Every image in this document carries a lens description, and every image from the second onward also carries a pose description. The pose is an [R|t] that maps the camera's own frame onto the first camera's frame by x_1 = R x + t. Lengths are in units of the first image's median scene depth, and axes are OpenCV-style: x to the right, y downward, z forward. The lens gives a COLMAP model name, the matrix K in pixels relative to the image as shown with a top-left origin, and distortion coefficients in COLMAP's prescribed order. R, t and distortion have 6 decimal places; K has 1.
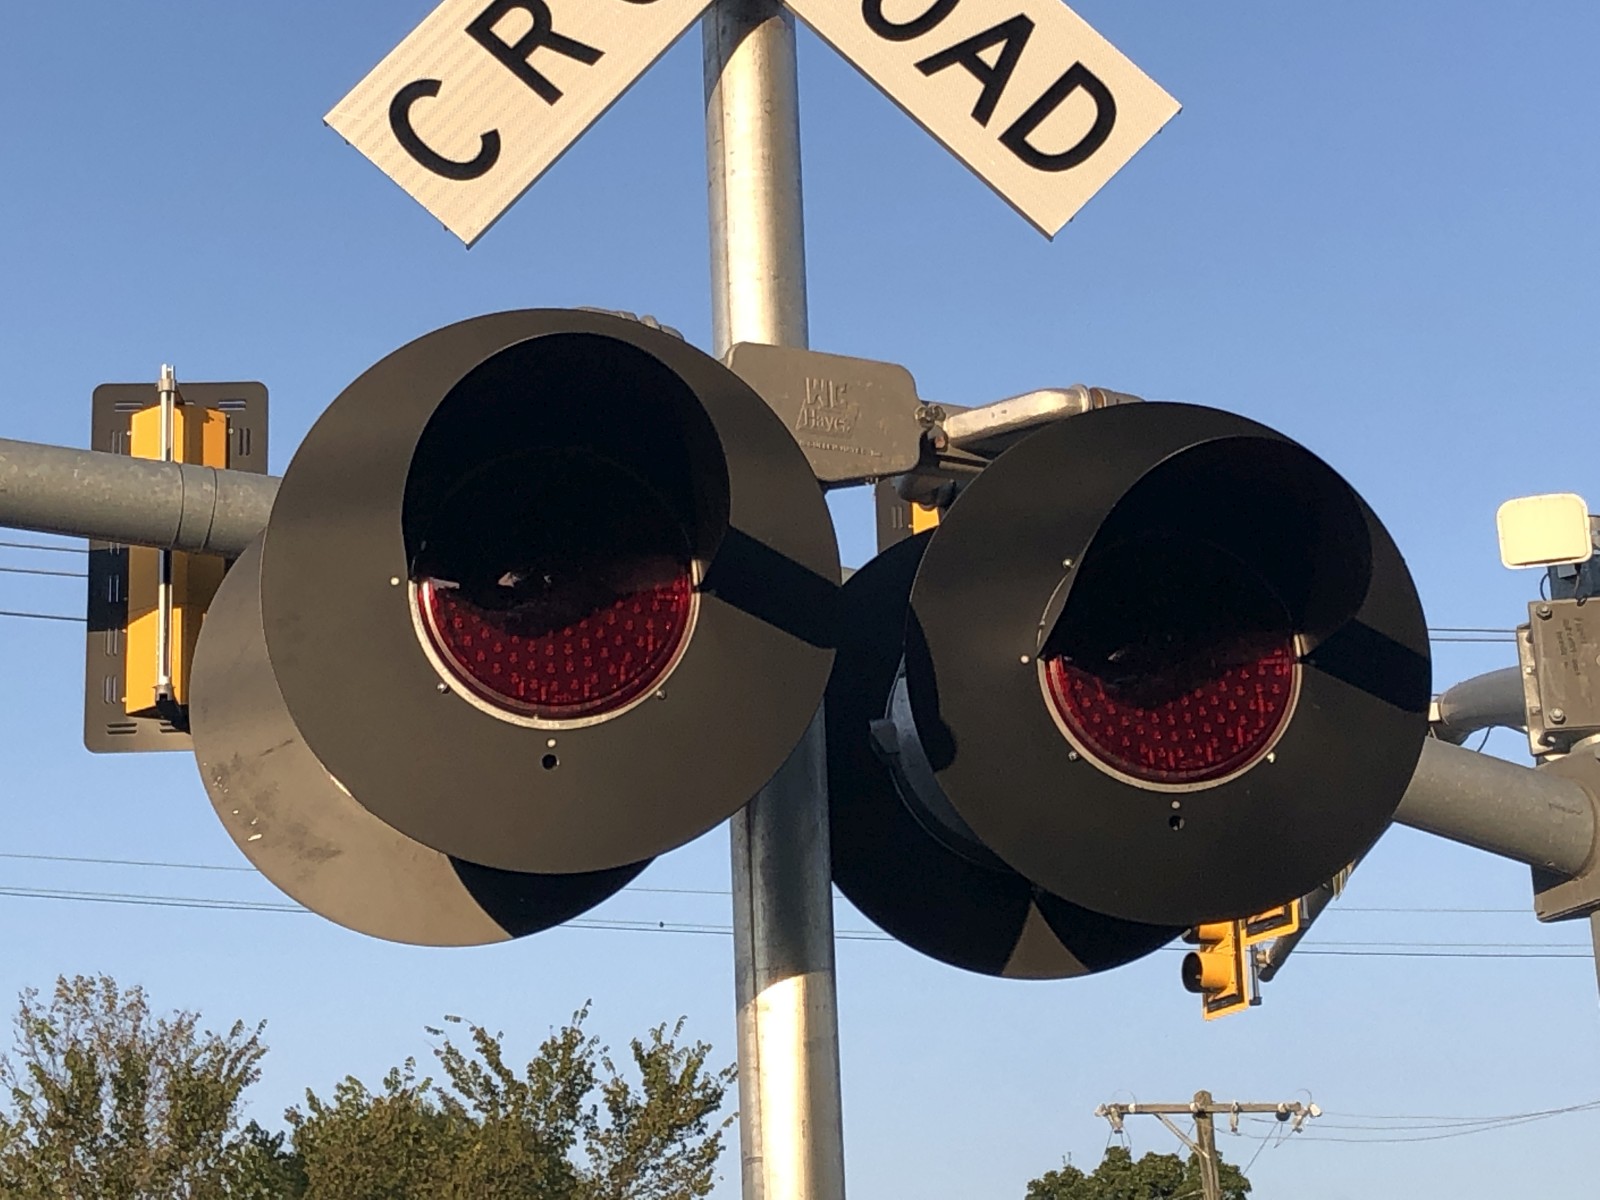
lens RADIAL K [[3683.5, 0, 787.5], [0, 3683.5, 590.9], [0, 0, 1]] dist [0.184664, 0.000000]
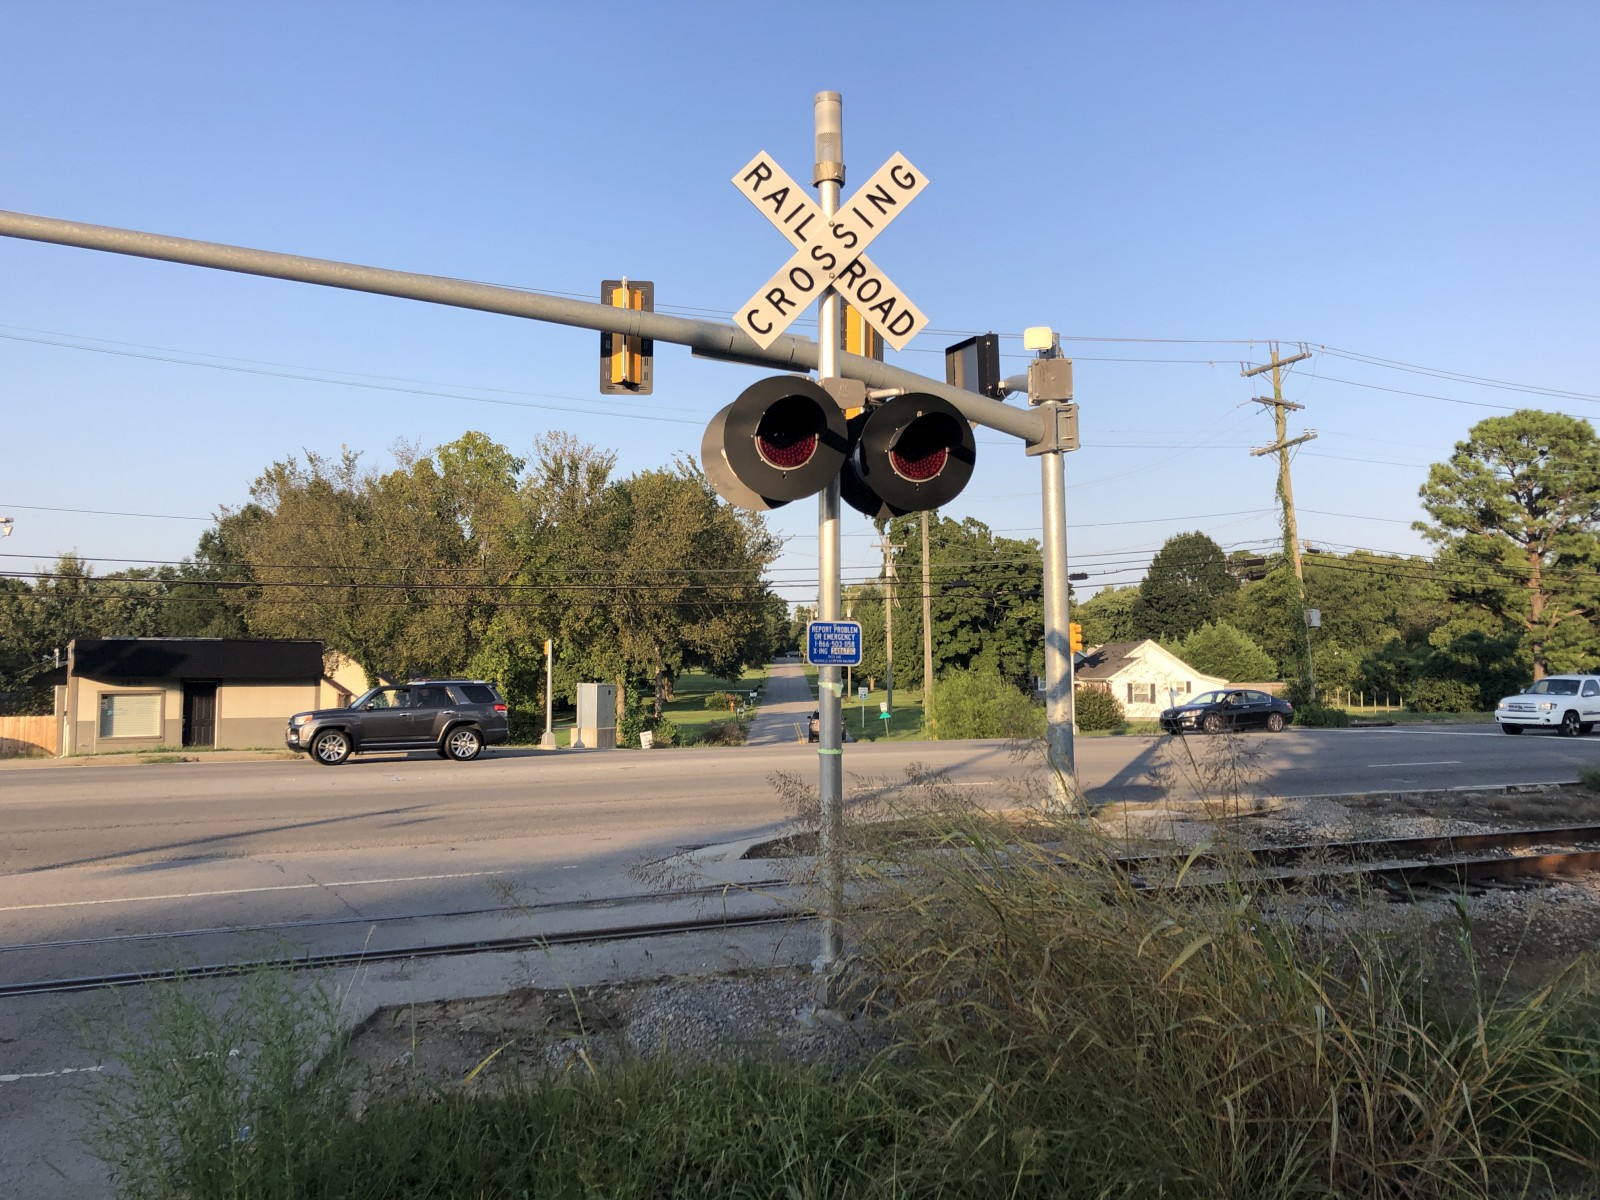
lens RADIAL K [[1295.5, 0, 789.3], [0, 1295.5, 598.2], [0, 0, 1]] dist [0.008082, -0.015972]
pose [[0.999252, 0.037581, 0.009160, -0.010657], [-0.038681, 0.971823, 0.232516, -0.029364], [-0.000163, -0.232696, 0.972549, -0.099255]]
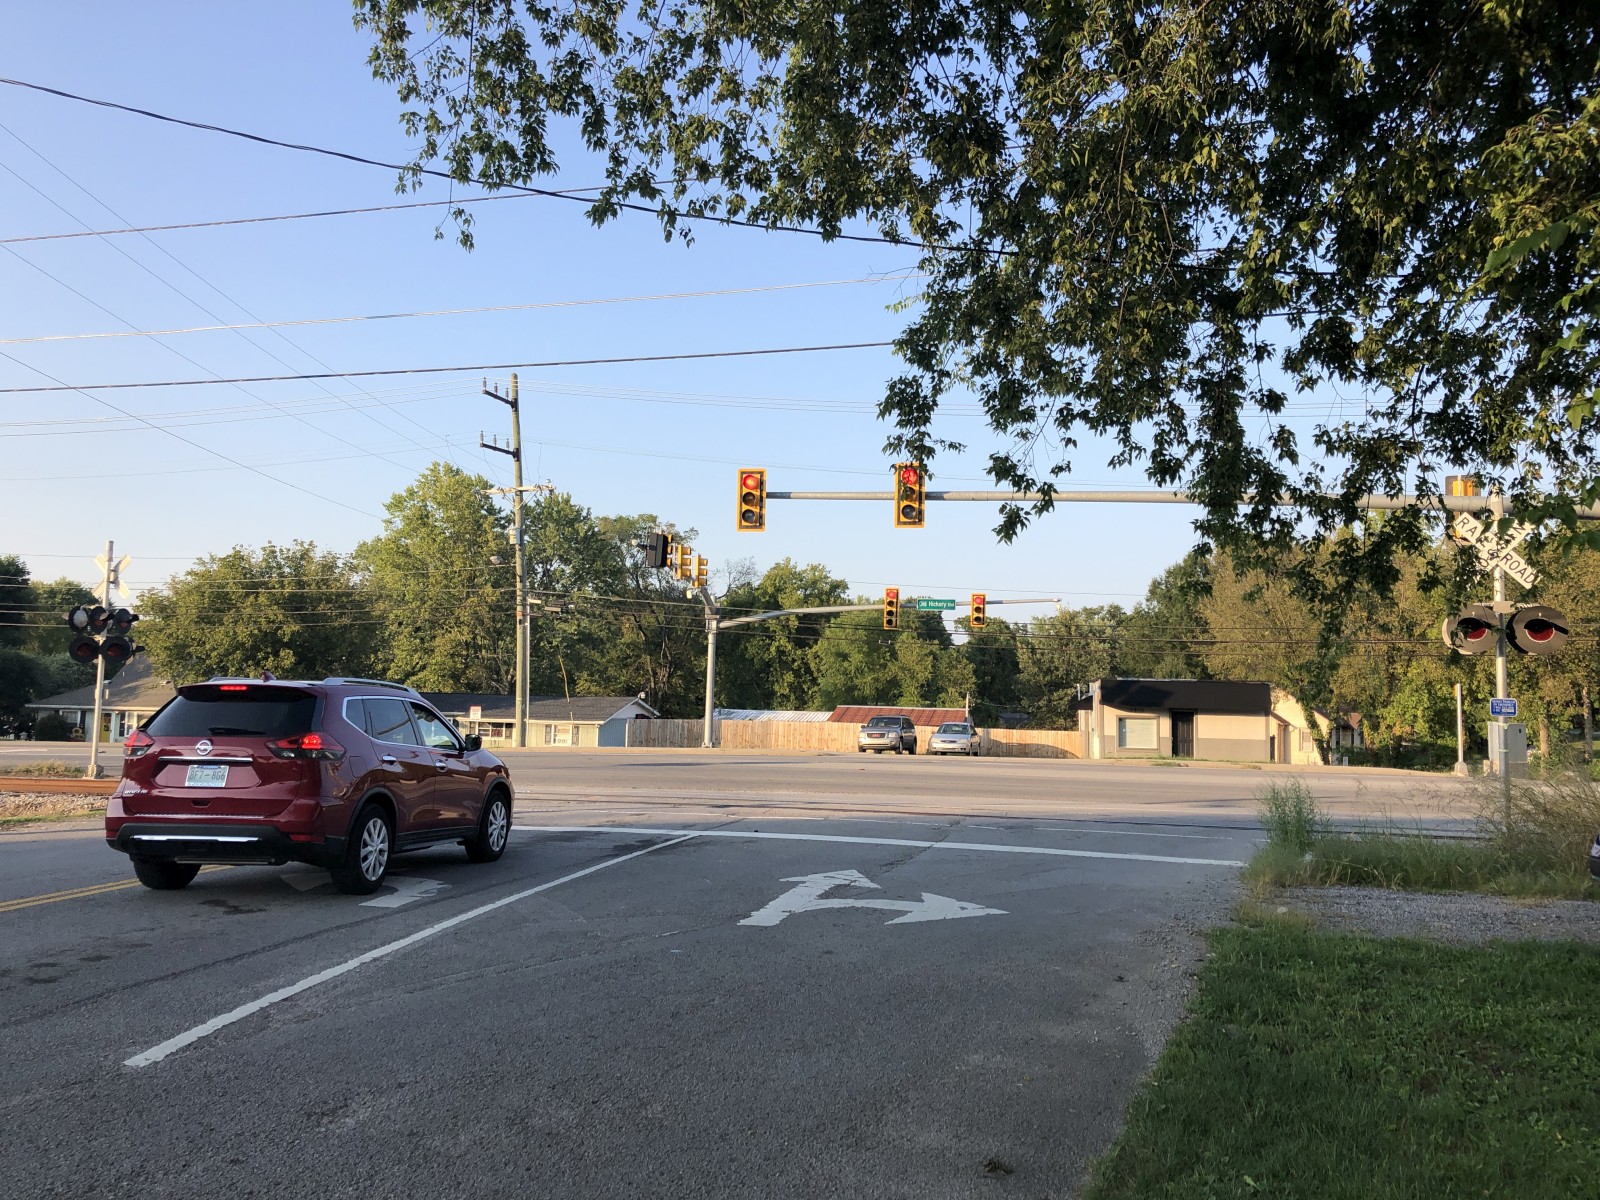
lens RADIAL K [[1295.5, 0, 811.1], [0, 1295.5, 588.2], [0, 0, 1]] dist [0.008082, -0.015972]
pose [[0.787348, 0.007799, -0.616460, 0.131517], [0.124511, 0.977304, 0.171391, -0.176107], [0.603805, -0.211700, 0.768507, -0.558004]]
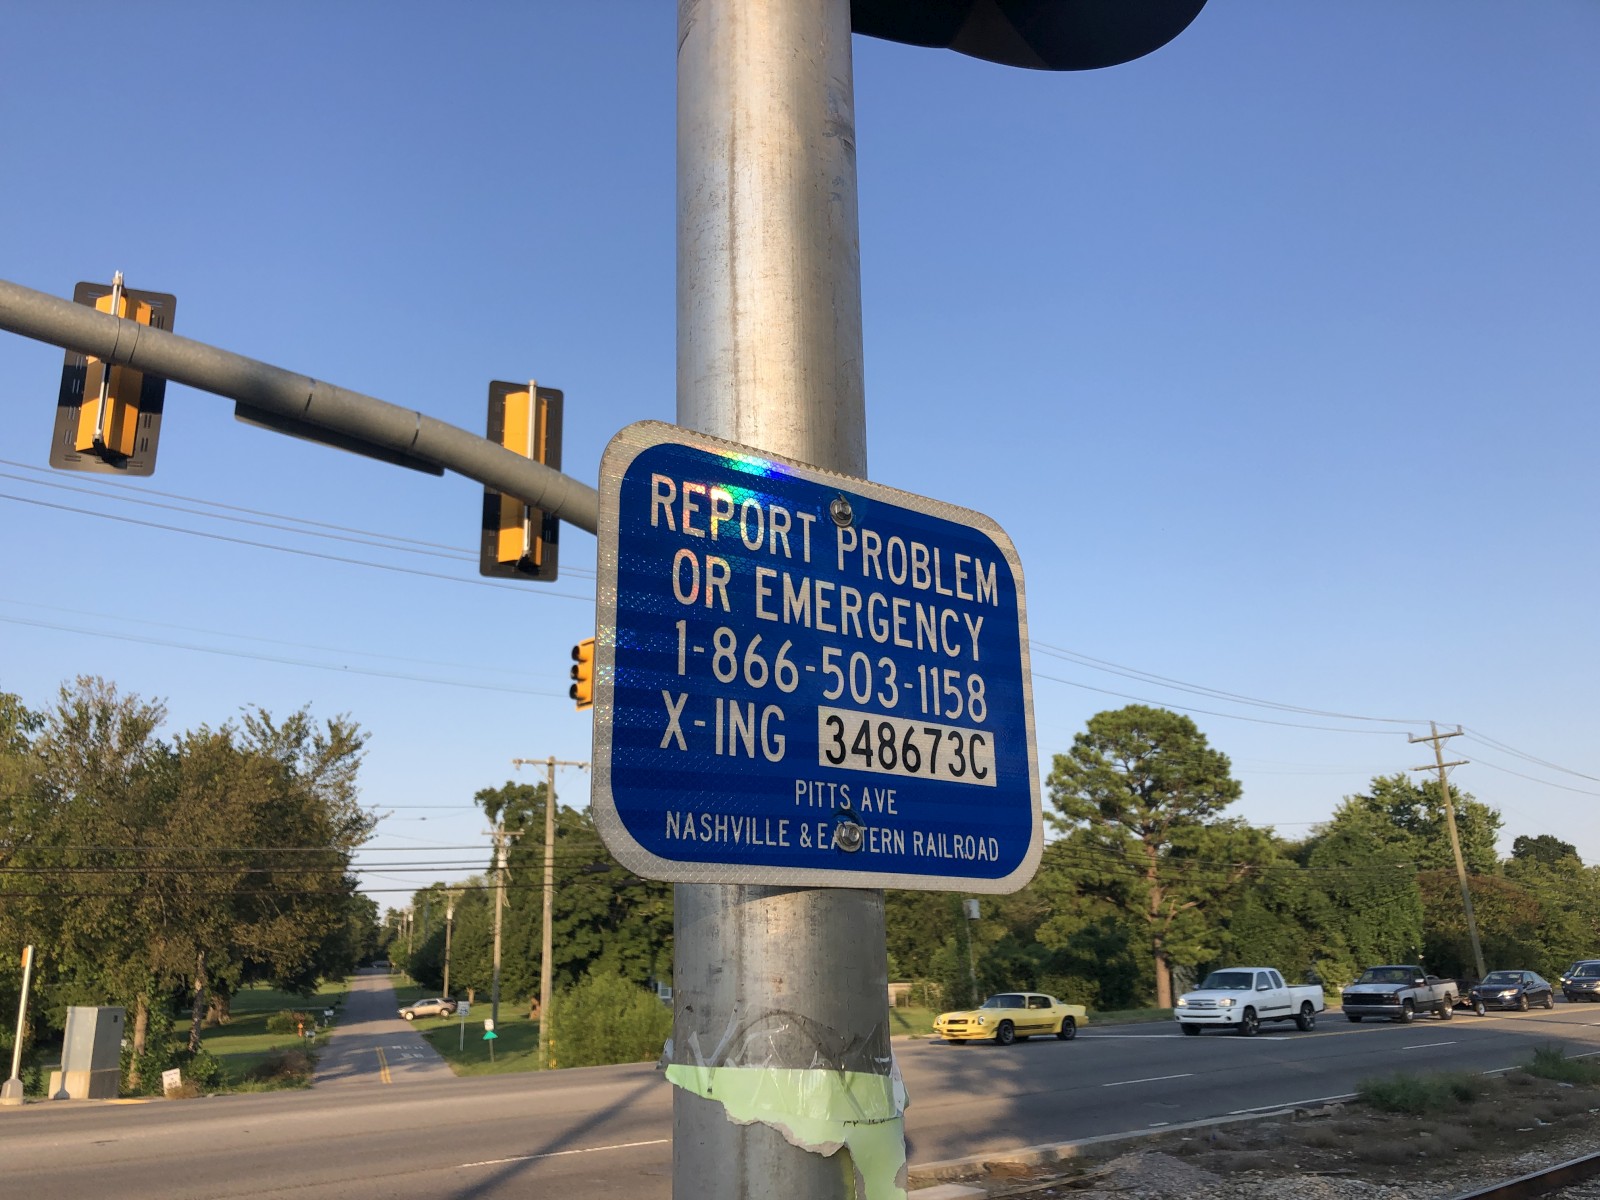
lens RADIAL K [[1295.5, 0, 803.1], [0, 1295.5, 593.6], [0, 0, 1]] dist [0.008082, -0.015972]
pose [[0.949938, 0.103348, 0.294852, -0.007069], [-0.102457, 0.994565, -0.018511, 0.038204], [-0.295162, -0.012626, 0.955364, 0.126418]]
